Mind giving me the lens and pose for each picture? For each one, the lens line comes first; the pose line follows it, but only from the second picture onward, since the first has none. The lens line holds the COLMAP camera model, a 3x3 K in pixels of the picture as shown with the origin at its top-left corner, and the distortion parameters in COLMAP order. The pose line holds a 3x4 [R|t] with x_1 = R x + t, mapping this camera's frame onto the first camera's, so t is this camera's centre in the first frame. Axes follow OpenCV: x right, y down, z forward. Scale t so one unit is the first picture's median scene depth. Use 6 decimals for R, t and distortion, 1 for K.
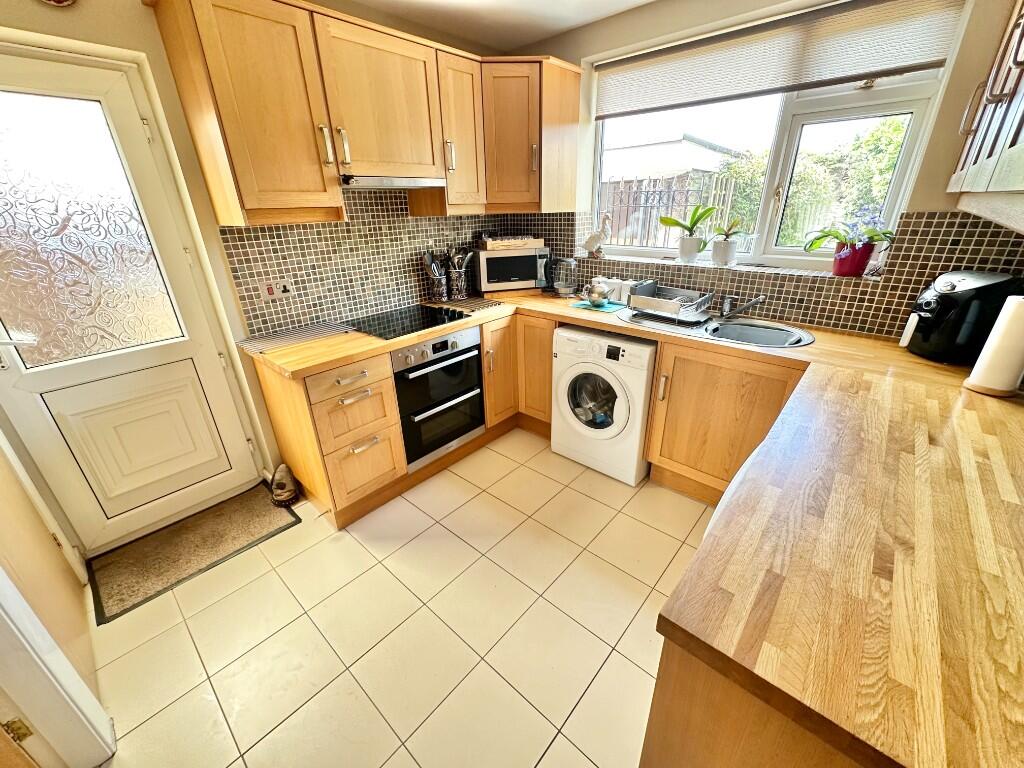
lens RADIAL K [[408.0, 0, 511.9], [0, 408.0, 384.1], [0, 0, 1]] dist [-0.004008, 0.000874]
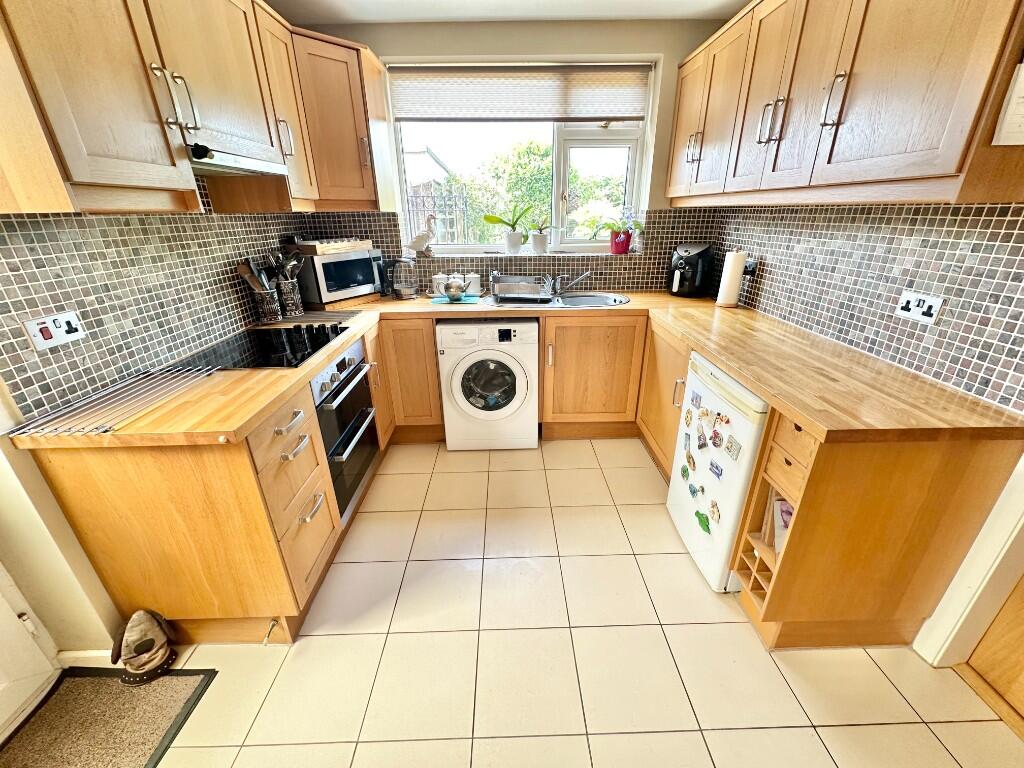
lens RADIAL K [[408.0, 0, 510.7], [0, 408.0, 384.7], [0, 0, 1]] dist [-0.004008, 0.000874]
pose [[0.735995, -0.252398, 0.628177, -0.445068], [0.270940, 0.960167, 0.068345, -0.018784], [-0.620405, 0.119897, 0.775063, 0.144274]]
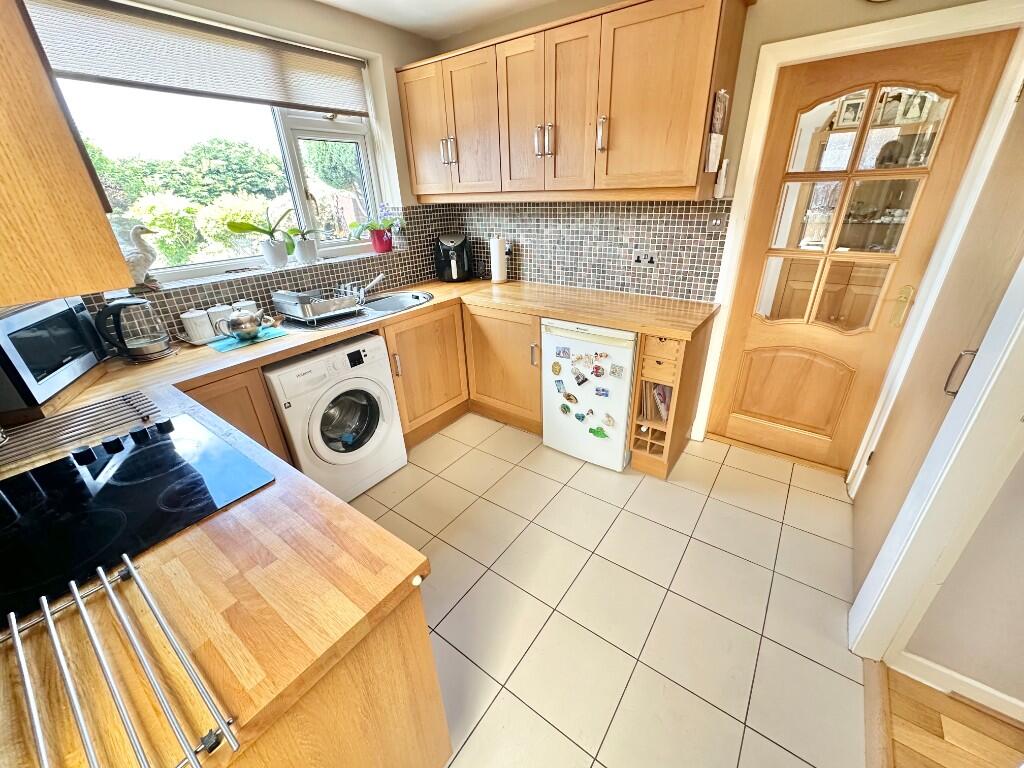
lens RADIAL K [[408.0, 0, 512.0], [0, 408.0, 384.7], [0, 0, 1]] dist [-0.004008, 0.000874]
pose [[-0.092865, -0.406323, 0.908998, -0.649812], [0.436144, 0.804097, 0.403989, -0.242451], [-0.895072, 0.433970, 0.102543, 0.571974]]
